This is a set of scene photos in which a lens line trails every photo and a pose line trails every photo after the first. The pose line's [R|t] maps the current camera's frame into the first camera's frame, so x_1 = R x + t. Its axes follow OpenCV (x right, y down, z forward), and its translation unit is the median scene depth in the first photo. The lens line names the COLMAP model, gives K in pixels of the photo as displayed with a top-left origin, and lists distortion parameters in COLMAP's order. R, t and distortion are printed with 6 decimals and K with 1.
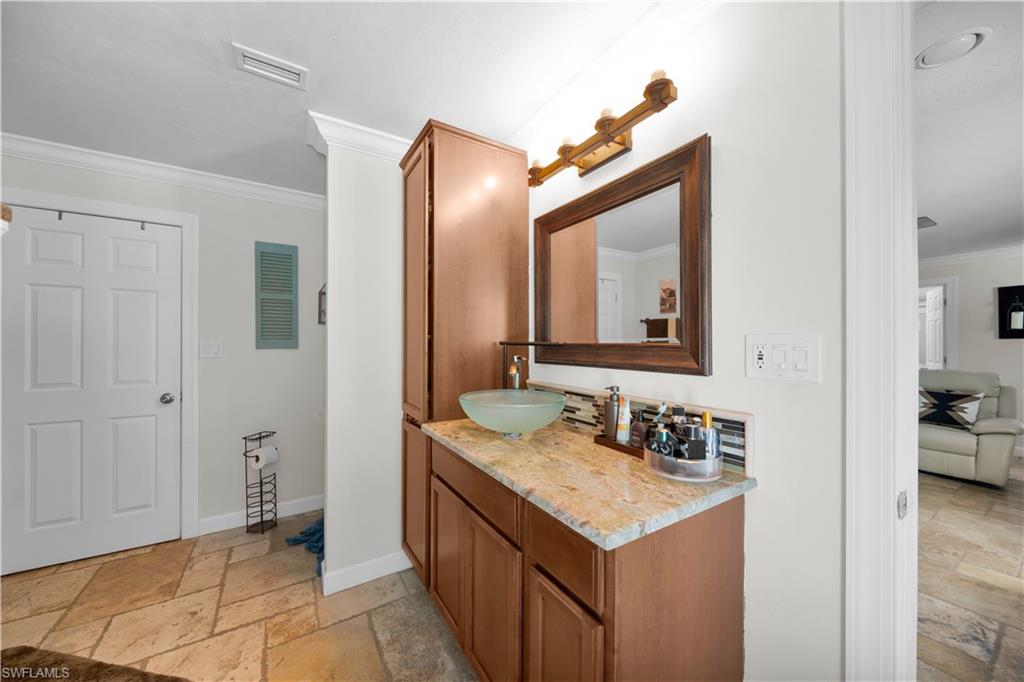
lens RADIAL K [[360.9, 0, 508.9], [0, 360.9, 344.4], [0, 0, 1]] dist [0.001945, -0.000684]
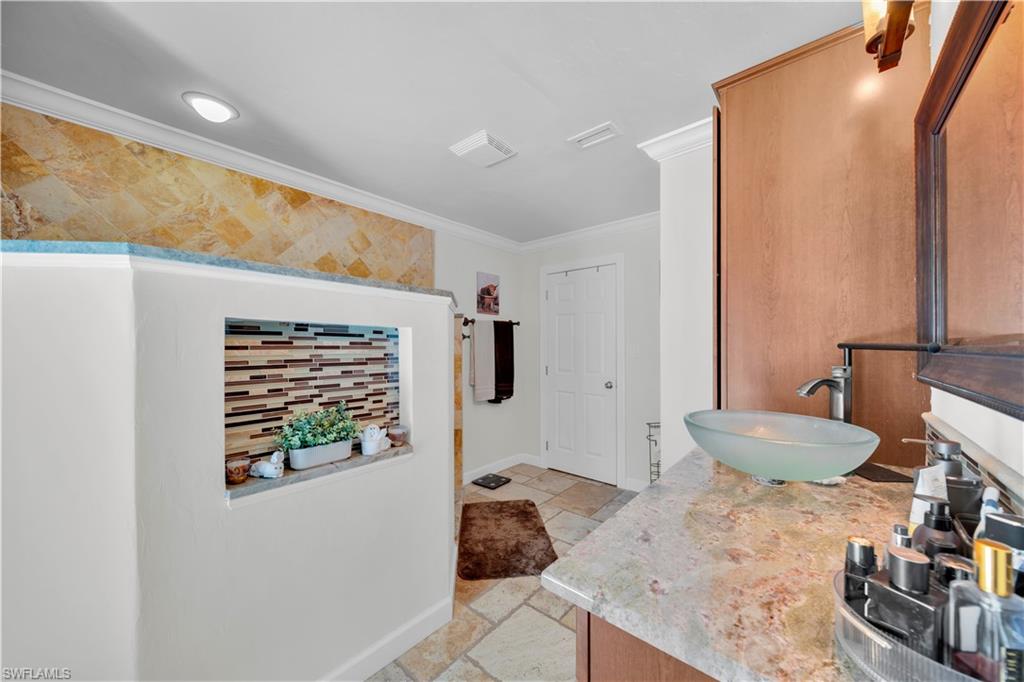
lens RADIAL K [[360.9, 0, 509.7], [0, 360.9, 348.7], [0, 0, 1]] dist [0.001945, -0.000684]
pose [[0.296632, 0.002149, -0.954989, 0.549697], [0.002258, 0.999993, 0.002951, -0.001311], [0.954989, -0.003032, 0.296625, 0.341129]]
